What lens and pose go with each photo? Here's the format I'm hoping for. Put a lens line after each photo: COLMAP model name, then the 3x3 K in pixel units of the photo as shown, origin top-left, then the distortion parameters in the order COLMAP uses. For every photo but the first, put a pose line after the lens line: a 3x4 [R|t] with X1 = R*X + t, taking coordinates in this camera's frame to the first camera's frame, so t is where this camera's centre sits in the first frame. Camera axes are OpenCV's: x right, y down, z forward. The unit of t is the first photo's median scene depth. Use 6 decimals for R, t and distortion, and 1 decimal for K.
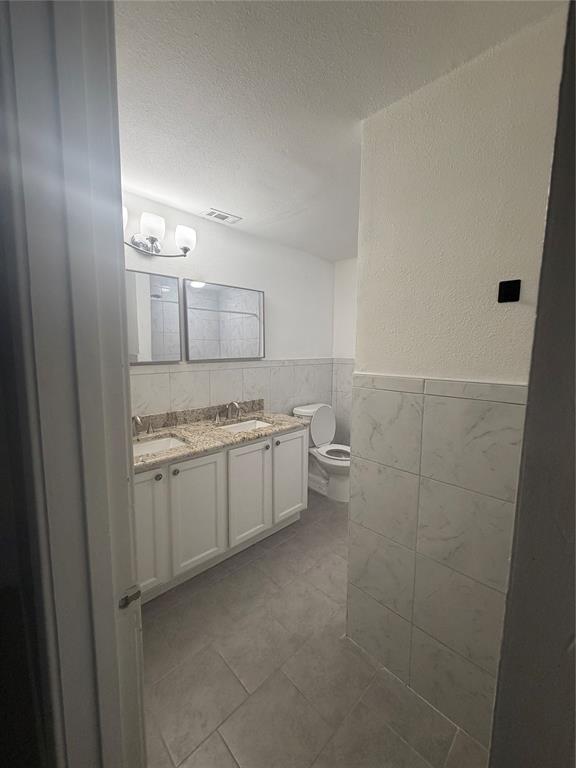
lens RADIAL K [[308.6, 0, 284.7], [0, 308.6, 382.7], [0, 0, 1]] dist [0.000672, -0.000091]
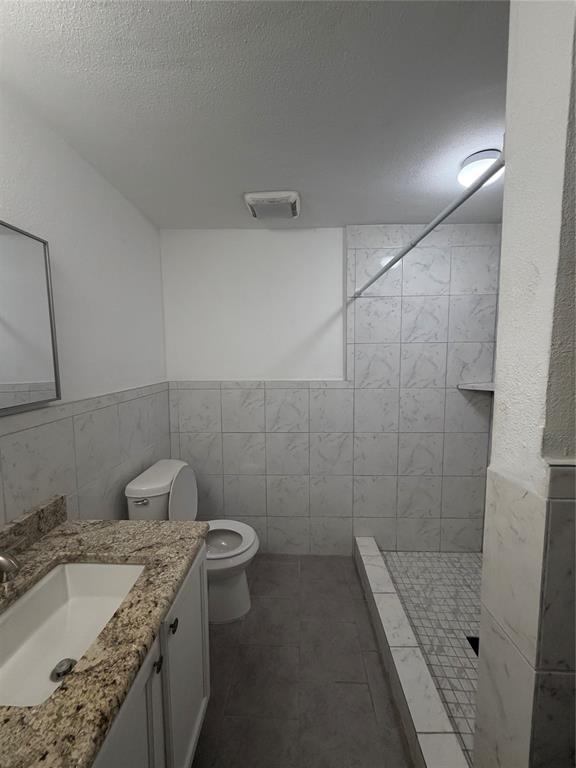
lens RADIAL K [[308.6, 0, 289.5], [0, 308.6, 382.8], [0, 0, 1]] dist [0.000672, -0.000091]
pose [[0.717751, -0.074860, 0.692264, -0.128039], [0.085596, 0.996149, 0.018974, -0.083318], [-0.691018, 0.045637, 0.721395, 0.464214]]
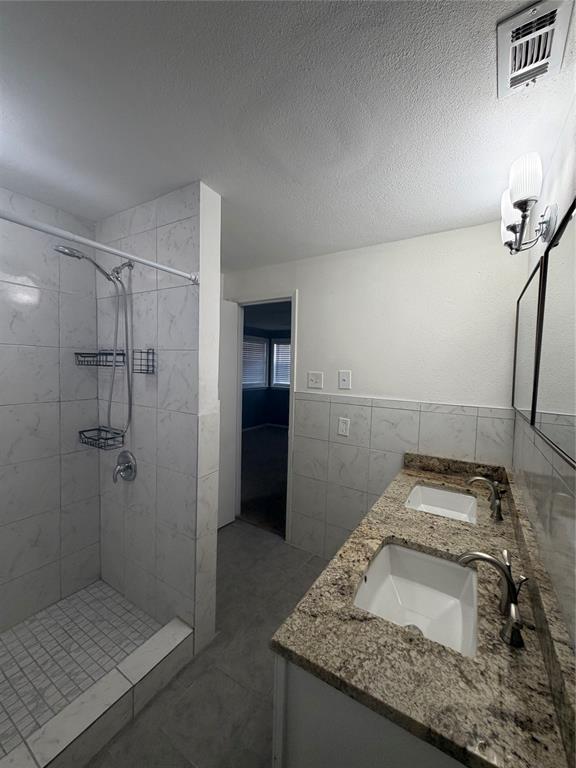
lens RADIAL K [[308.6, 0, 288.1], [0, 308.6, 382.6], [0, 0, 1]] dist [0.000672, -0.000091]
pose [[-0.969516, -0.018071, -0.244361, 0.126863], [-0.059270, 0.984957, 0.162317, -0.153786], [0.237752, 0.171853, -0.956002, 1.079908]]
